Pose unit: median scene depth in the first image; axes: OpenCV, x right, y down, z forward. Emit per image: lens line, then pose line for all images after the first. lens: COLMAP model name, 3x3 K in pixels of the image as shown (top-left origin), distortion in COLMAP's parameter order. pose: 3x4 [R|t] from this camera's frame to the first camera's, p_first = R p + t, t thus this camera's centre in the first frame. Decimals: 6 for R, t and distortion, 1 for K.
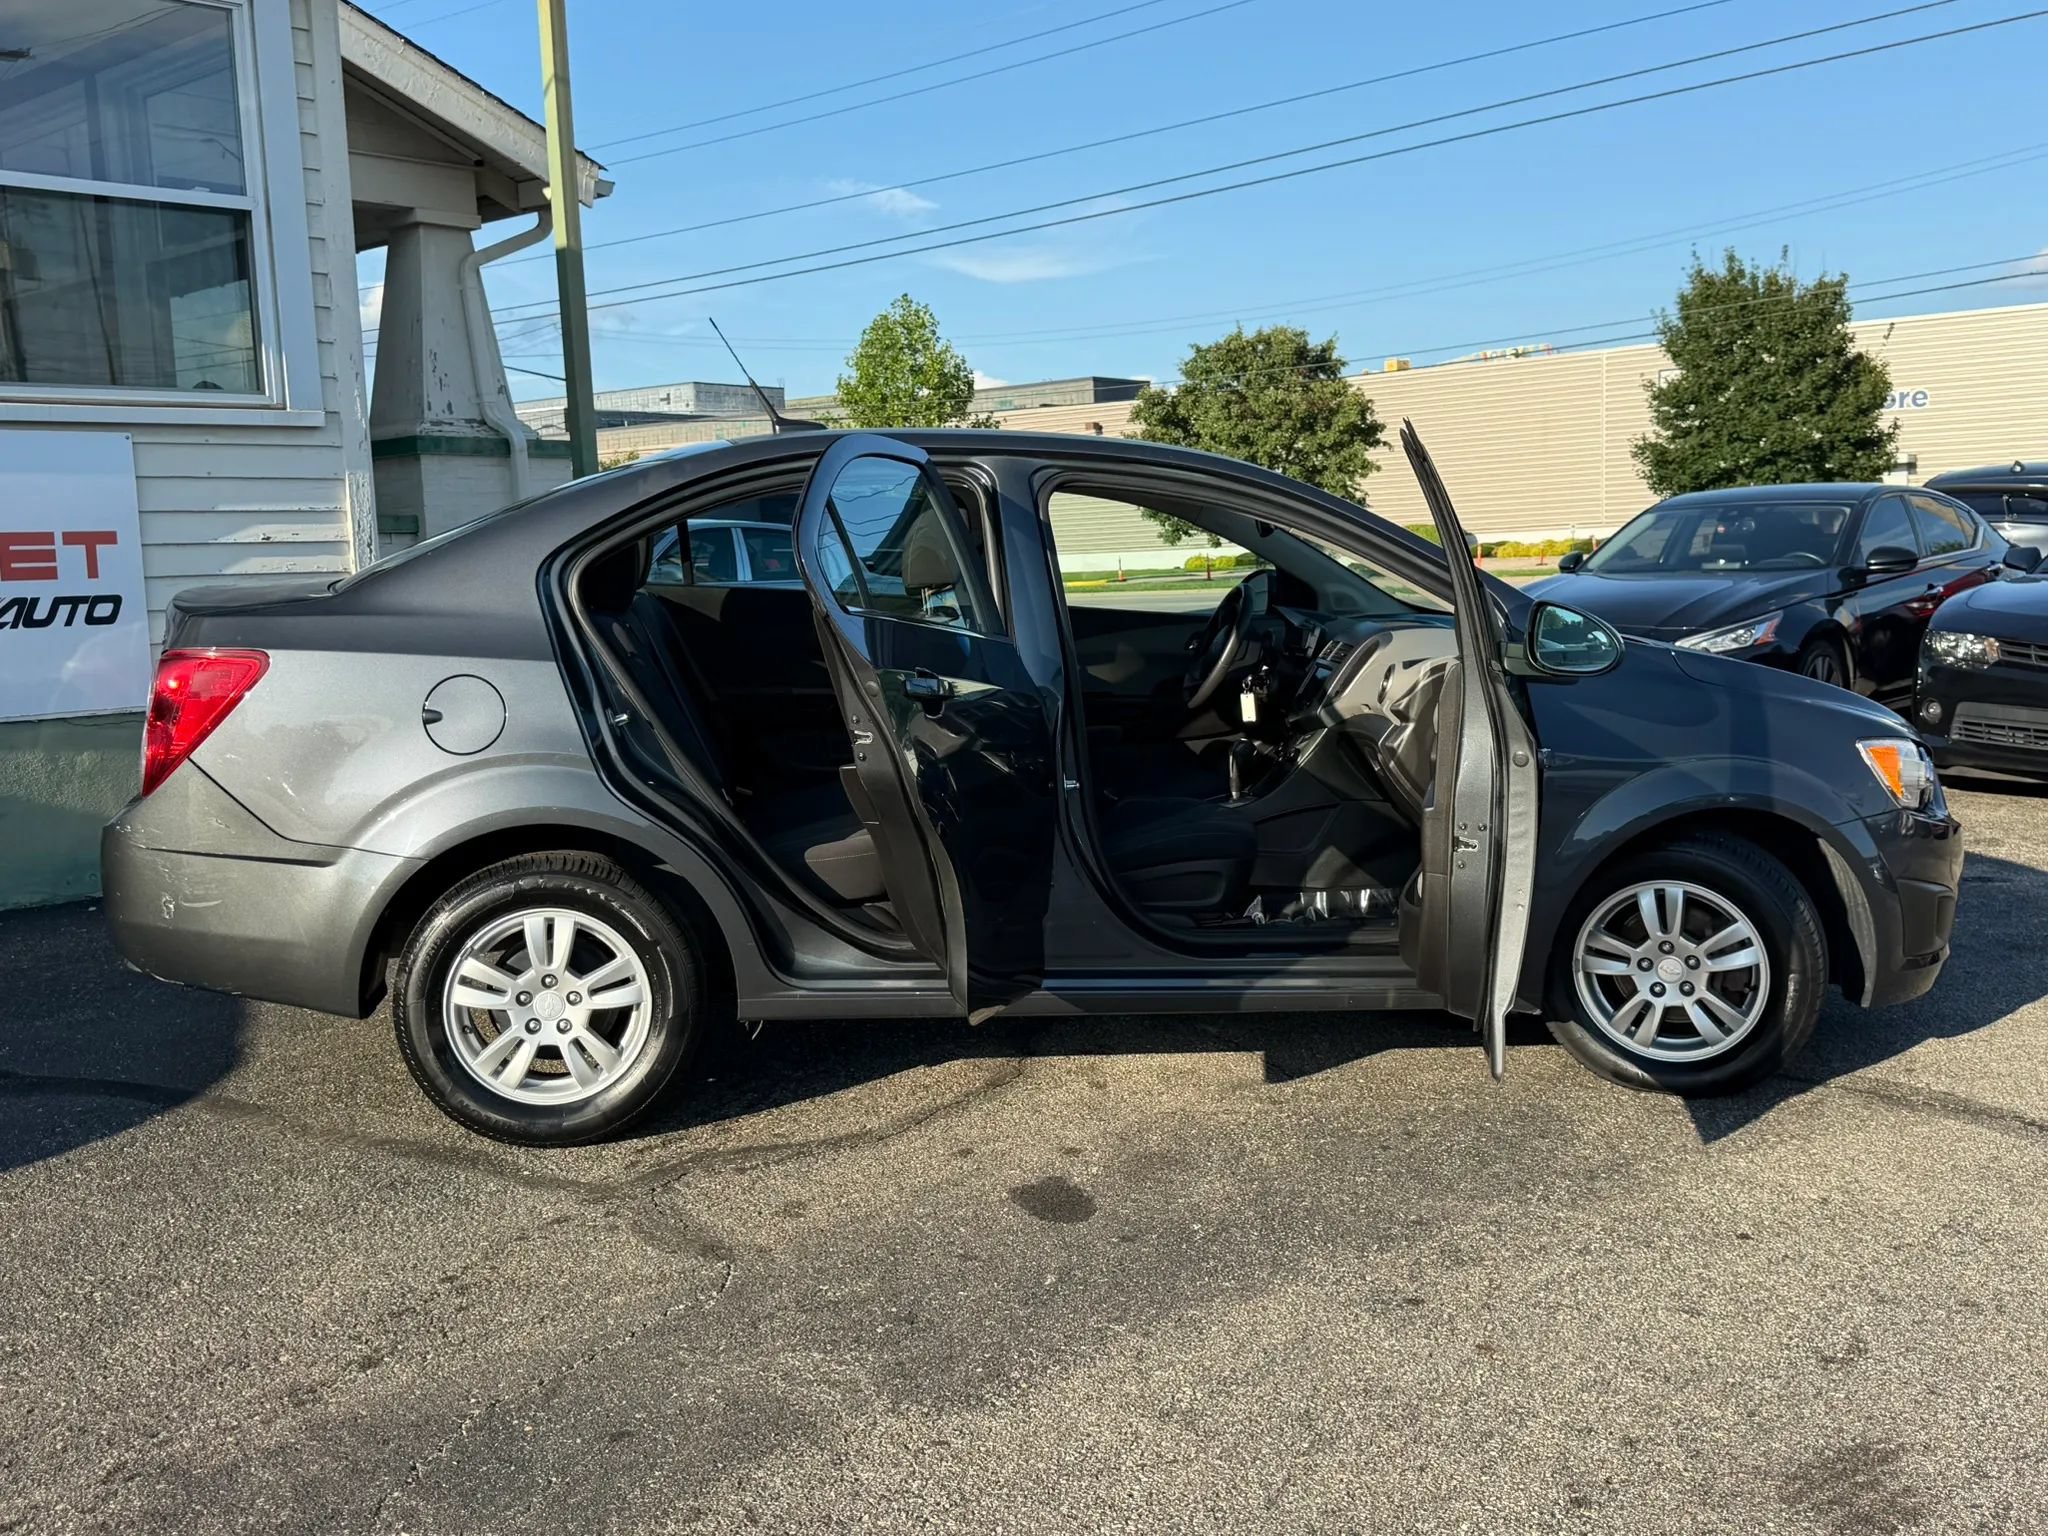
lens RADIAL K [[2071.4, 0, 1041.7], [0, 2071.4, 773.0], [0, 0, 1]] dist [0.019963, 0.000000]
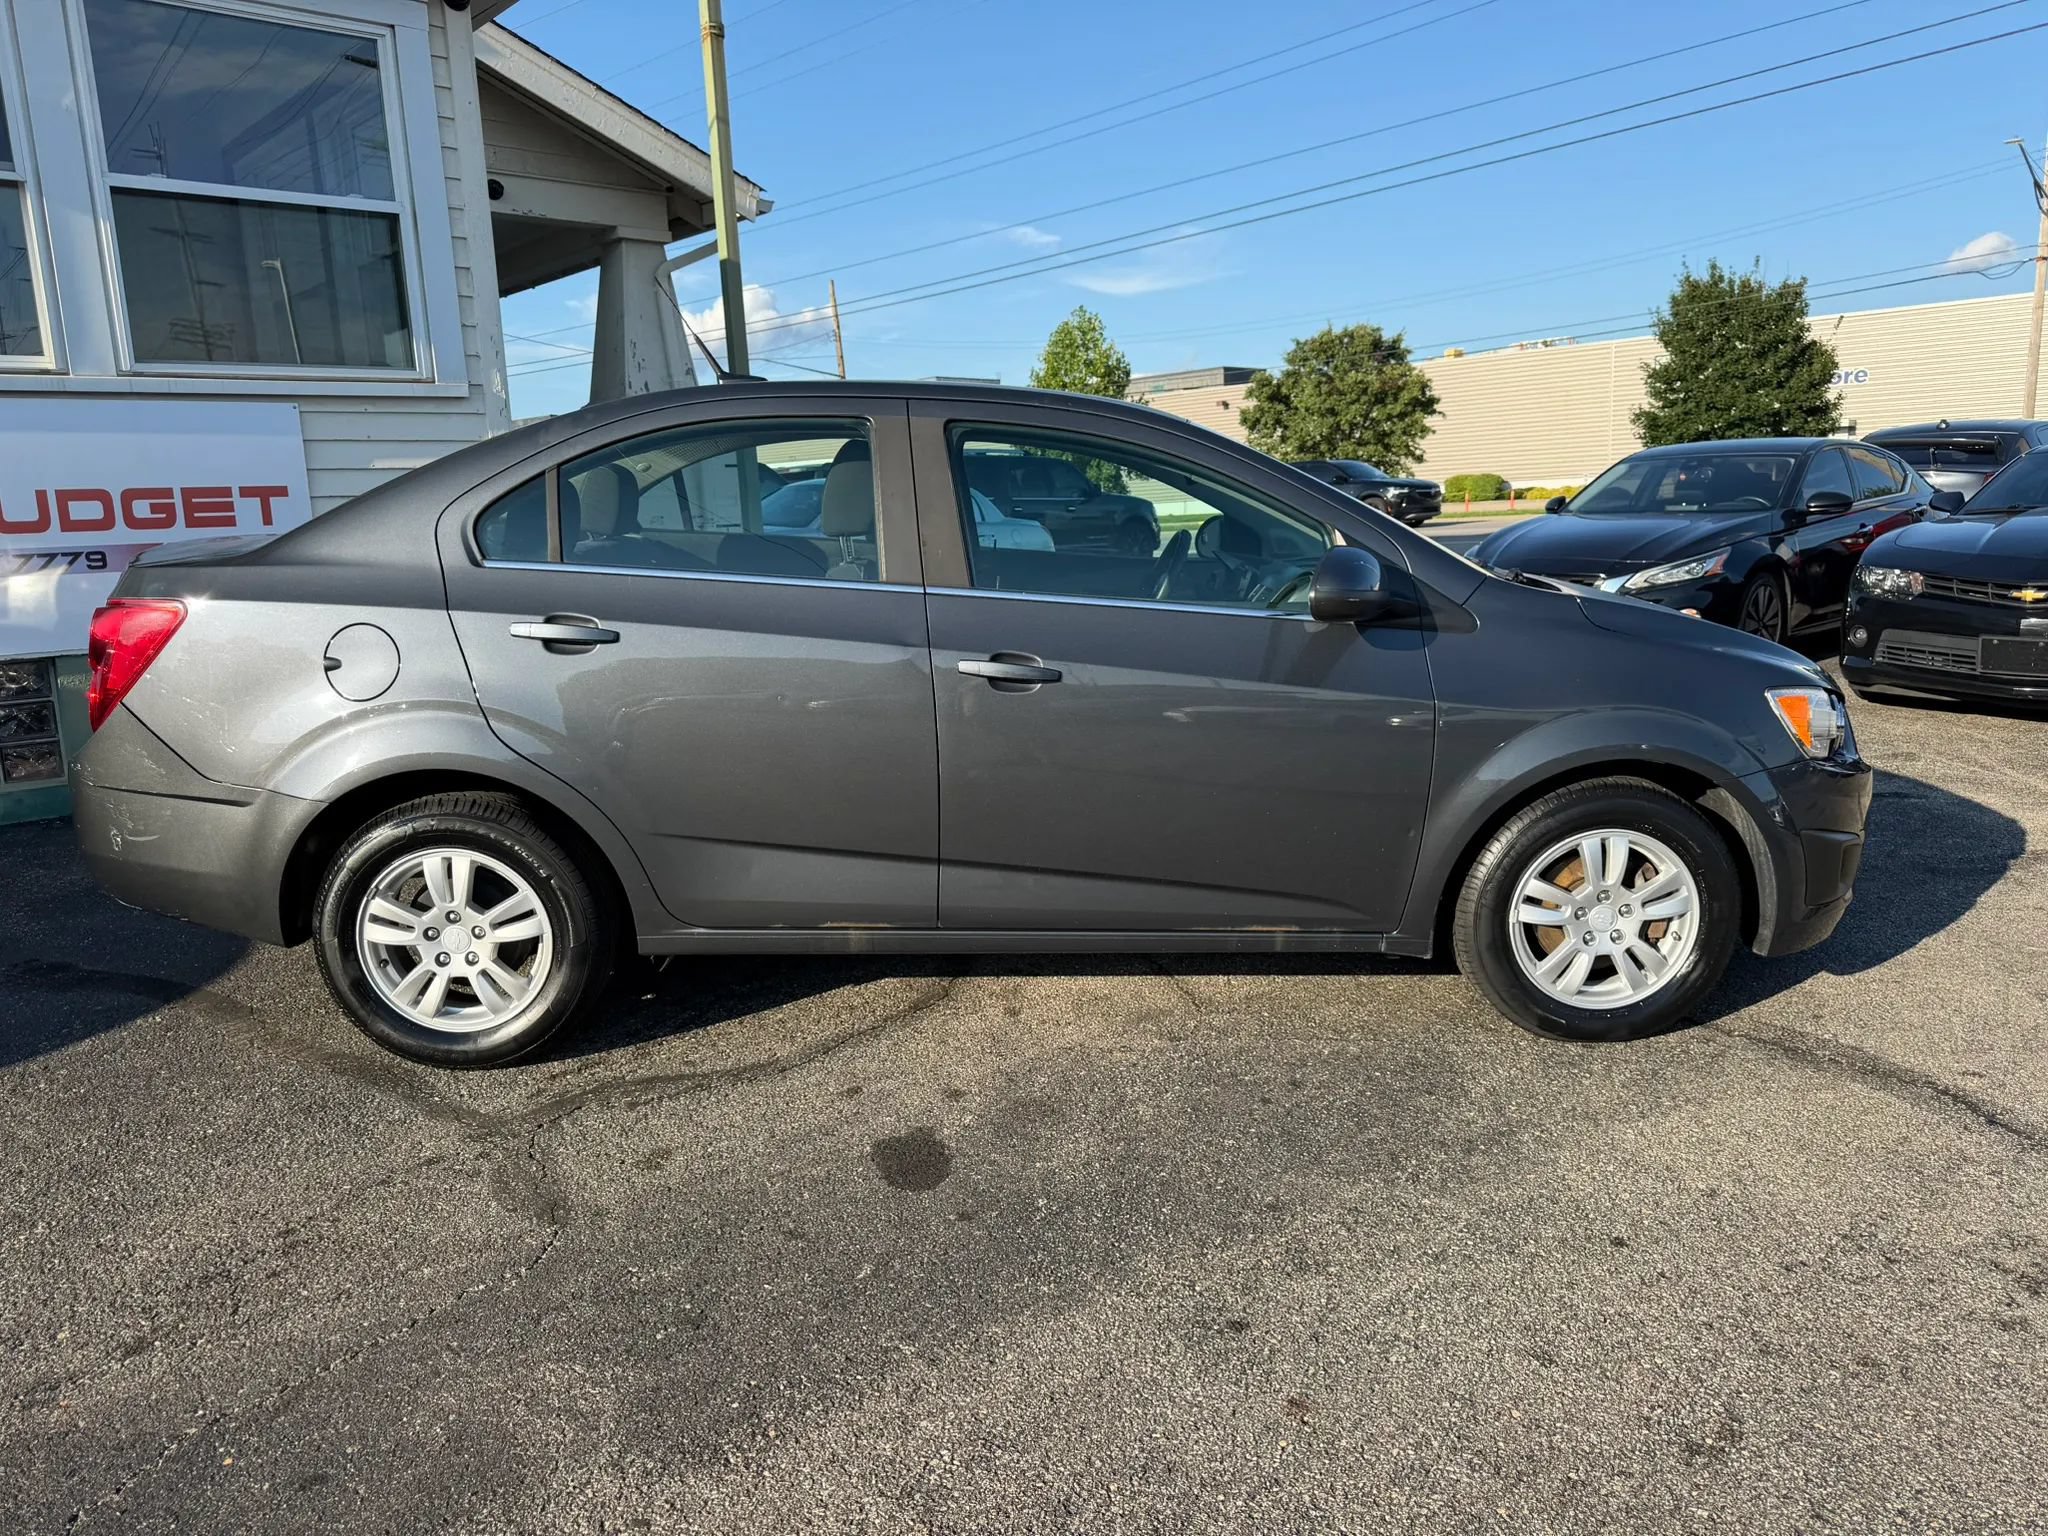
lens RADIAL K [[1473.3, 0, 1036.4], [0, 1473.3, 765.0], [0, 0, 1]] dist [-0.005091, -0.001290]
pose [[0.994629, 0.014272, -0.102519, 0.096081], [-0.006683, 0.997237, 0.073989, -0.025205], [0.103292, -0.072907, 0.991976, 0.225607]]
